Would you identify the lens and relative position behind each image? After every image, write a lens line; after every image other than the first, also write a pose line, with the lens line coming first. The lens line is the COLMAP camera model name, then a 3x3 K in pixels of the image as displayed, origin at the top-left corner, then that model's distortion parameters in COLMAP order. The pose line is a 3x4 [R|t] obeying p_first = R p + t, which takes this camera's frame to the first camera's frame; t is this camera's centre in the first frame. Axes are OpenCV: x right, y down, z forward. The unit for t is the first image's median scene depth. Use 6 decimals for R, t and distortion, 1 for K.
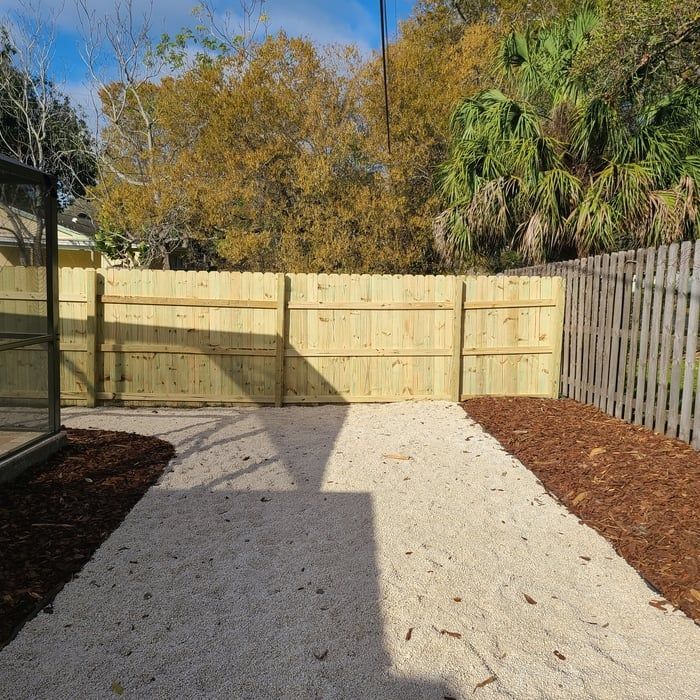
lens RADIAL K [[703.7, 0, 347.3], [0, 703.7, 346.3], [0, 0, 1]] dist [0.003781, 0.000000]
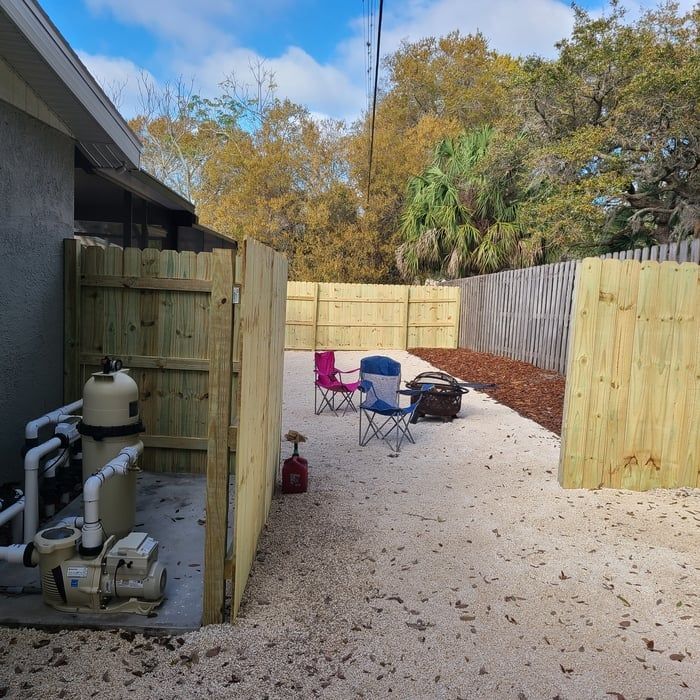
lens RADIAL K [[703.7, 0, 350.8], [0, 703.7, 353.9], [0, 0, 1]] dist [0.003781, 0.000000]
pose [[0.998603, 0.011882, 0.051493, -0.069873], [-0.011948, 0.999928, 0.000964, 0.066486], [-0.051478, -0.001577, 0.998673, -0.696050]]
